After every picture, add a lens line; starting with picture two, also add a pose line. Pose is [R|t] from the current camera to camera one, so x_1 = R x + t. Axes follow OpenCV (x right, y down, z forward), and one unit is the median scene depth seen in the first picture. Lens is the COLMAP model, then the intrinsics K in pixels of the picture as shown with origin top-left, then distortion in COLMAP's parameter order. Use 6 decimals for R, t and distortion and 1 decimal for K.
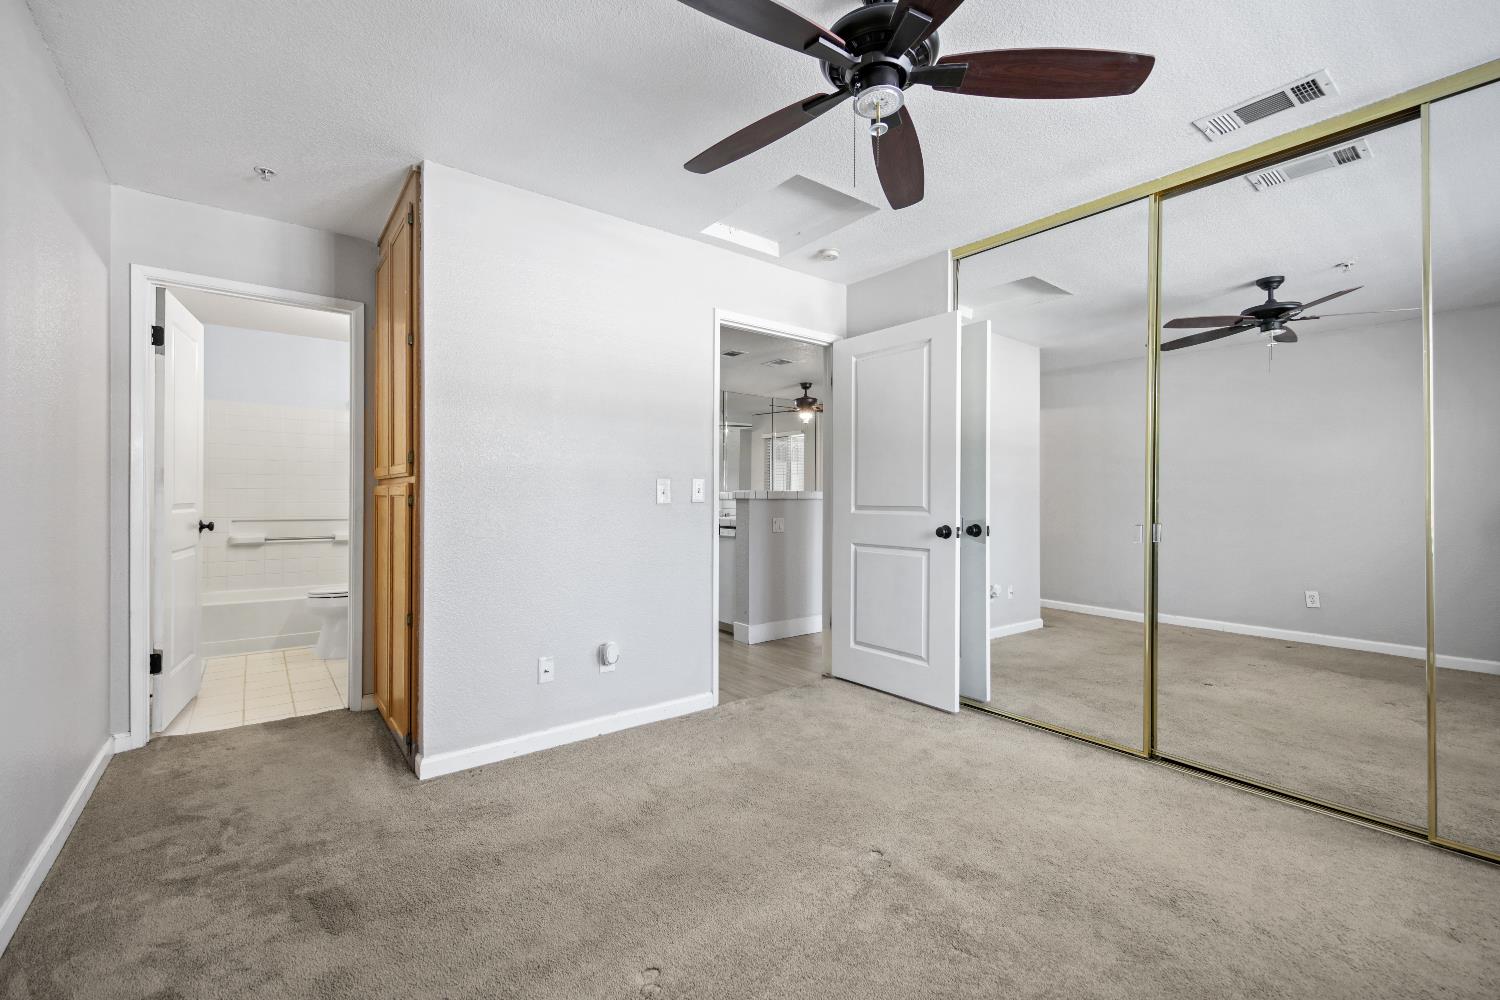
lens RADIAL K [[639.6, 0, 753.2], [0, 639.6, 496.7], [0, 0, 1]] dist [0.017392, -0.007821]
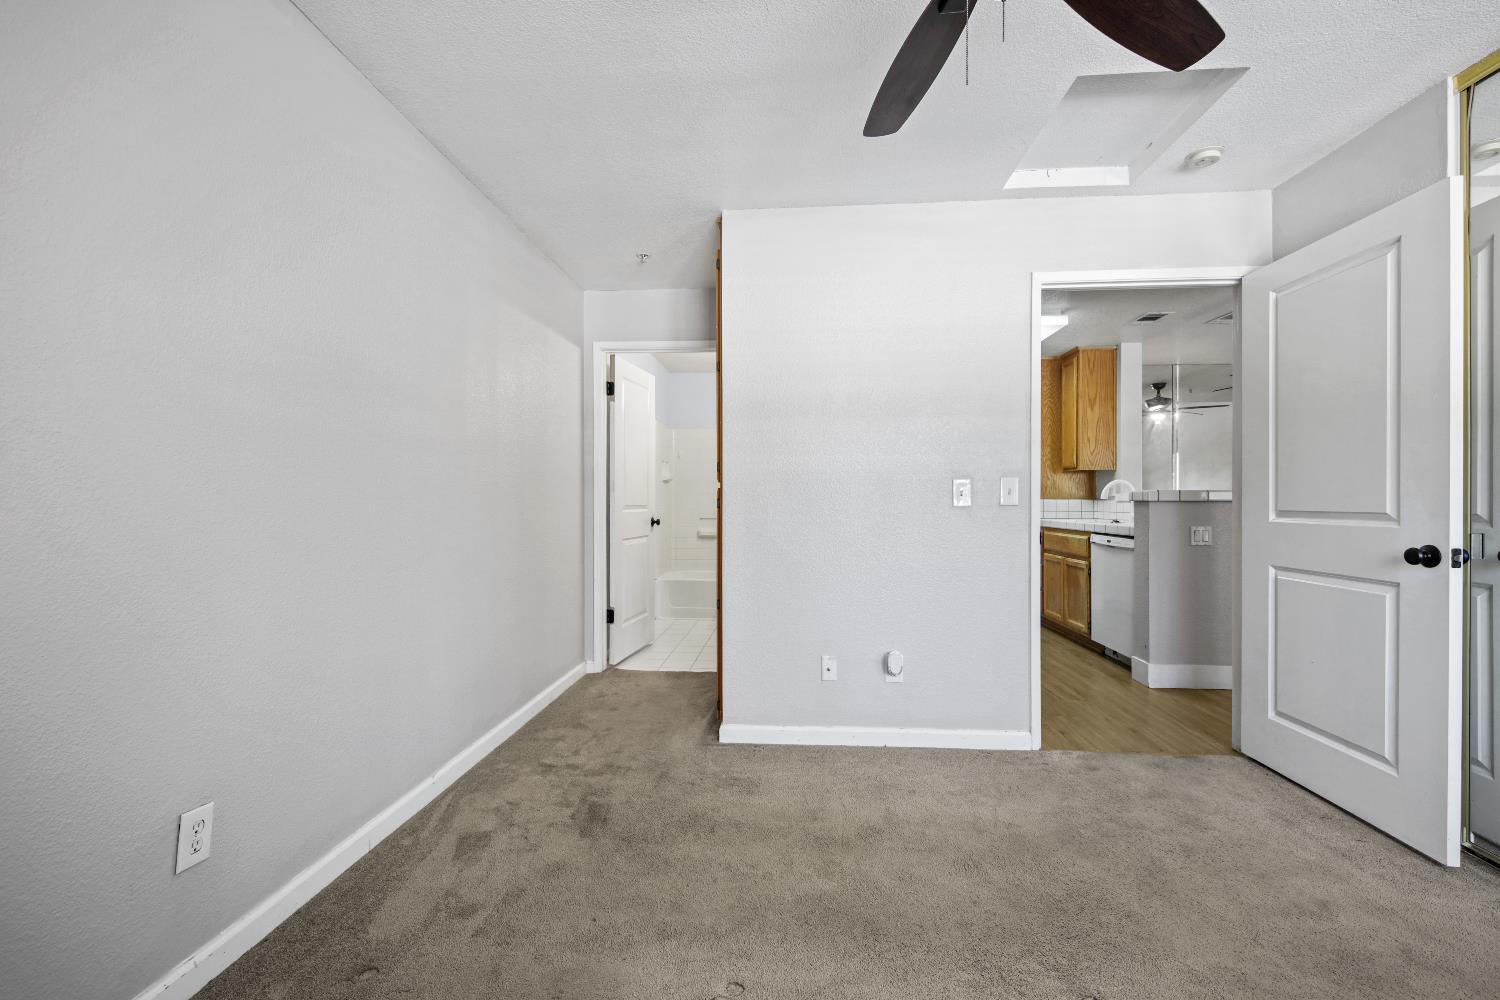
lens RADIAL K [[639.2, 0, 746.3], [0, 639.2, 499.6], [0, 0, 1]] dist [0.018343, -0.008517]
pose [[0.740101, -0.003642, -0.672486, 0.246208], [0.003678, 0.999992, -0.001368, 0.001294], [0.672486, -0.001461, 0.740108, 0.141097]]
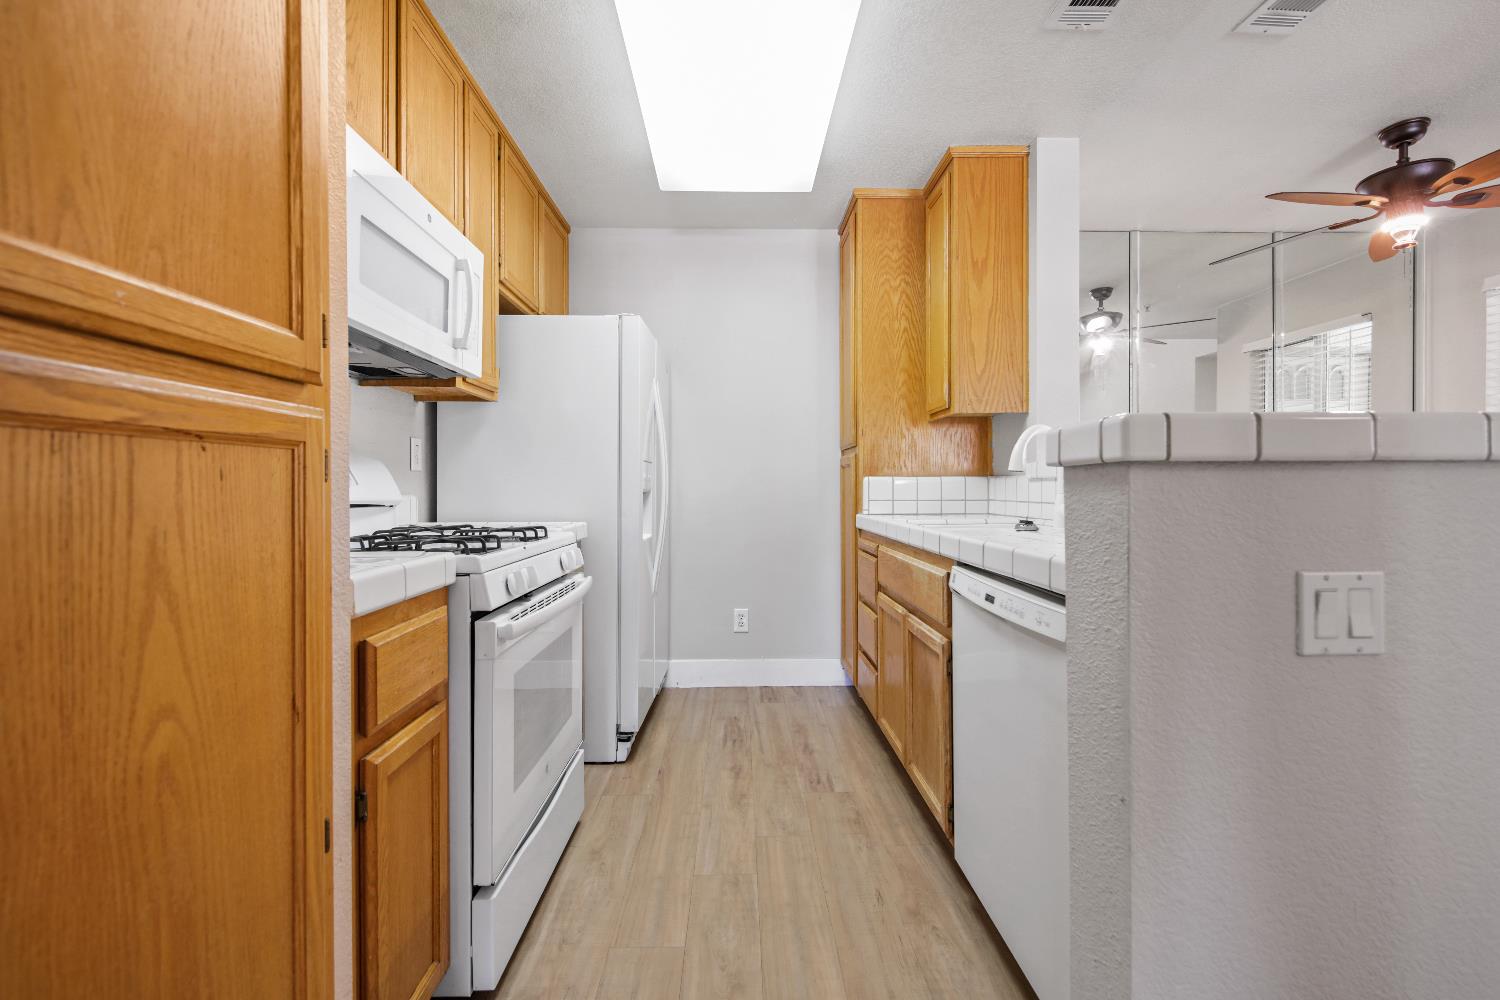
lens RADIAL K [[649.5, 0, 753.0], [0, 649.5, 477.9], [0, 0, 1]] dist [0.020954, -0.009912]
pose [[0.803251, -0.009913, -0.595558, 0.029852], [0.002254, 0.999905, -0.013603, 0.016019], [0.595636, 0.009584, 0.803197, 1.231405]]
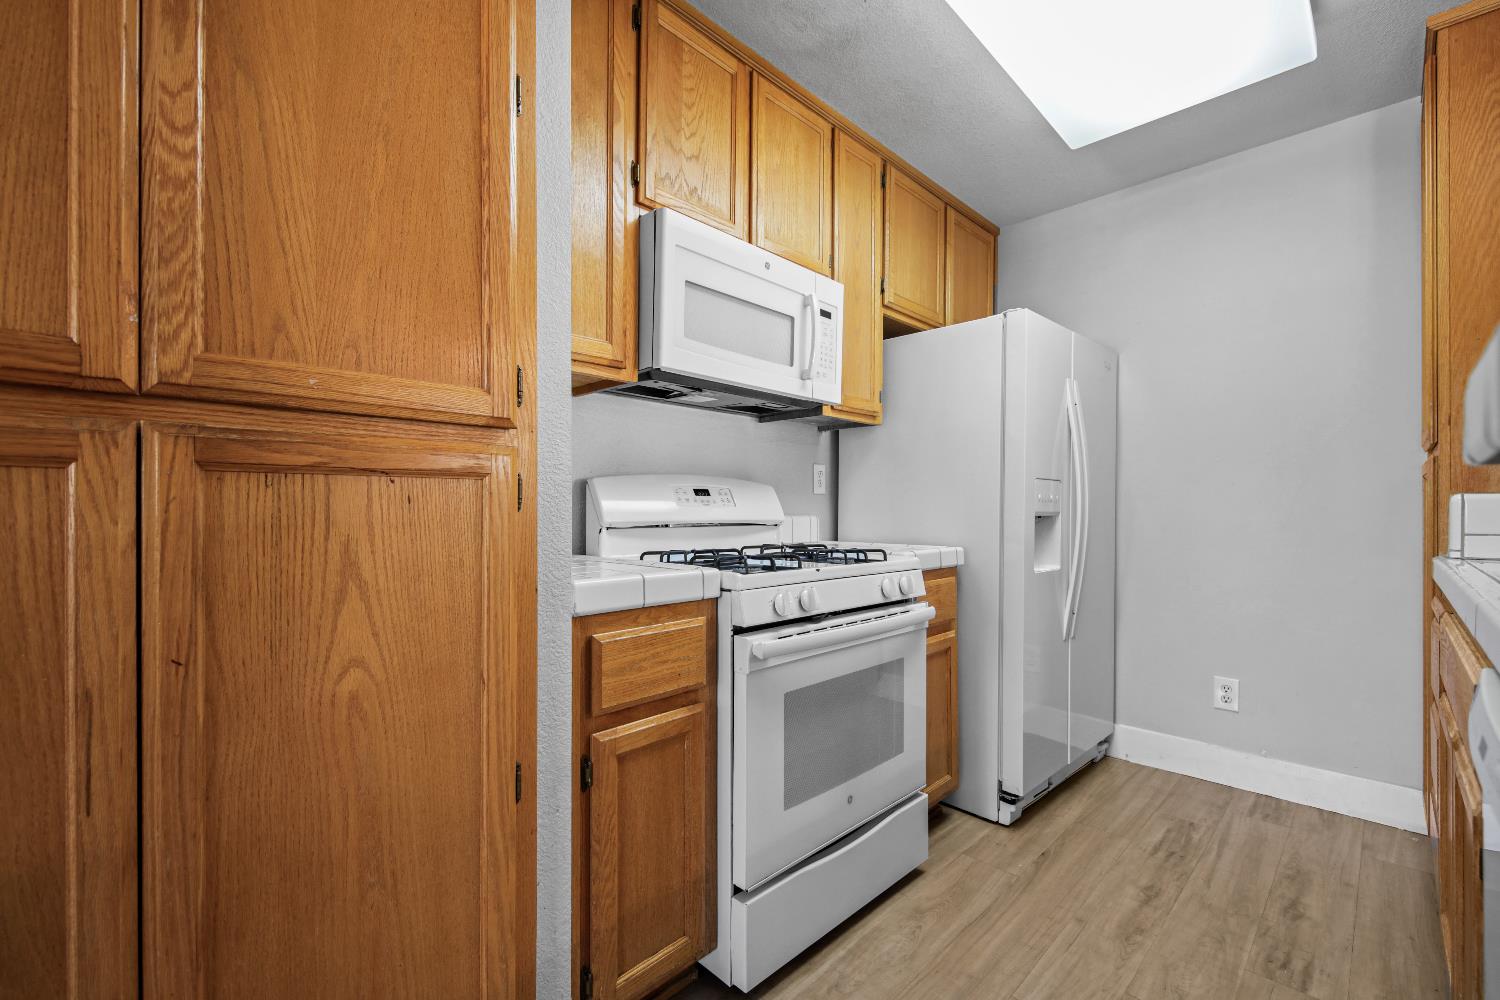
lens RADIAL K [[639.2, 0, 746.3], [0, 639.2, 499.6], [0, 0, 1]] dist [0.018343, -0.008517]
pose [[0.121559, -0.014143, -0.992483, 0.071673], [-0.001420, 0.999895, -0.014423, 0.015764], [0.992583, 0.003163, 0.121526, 1.416431]]
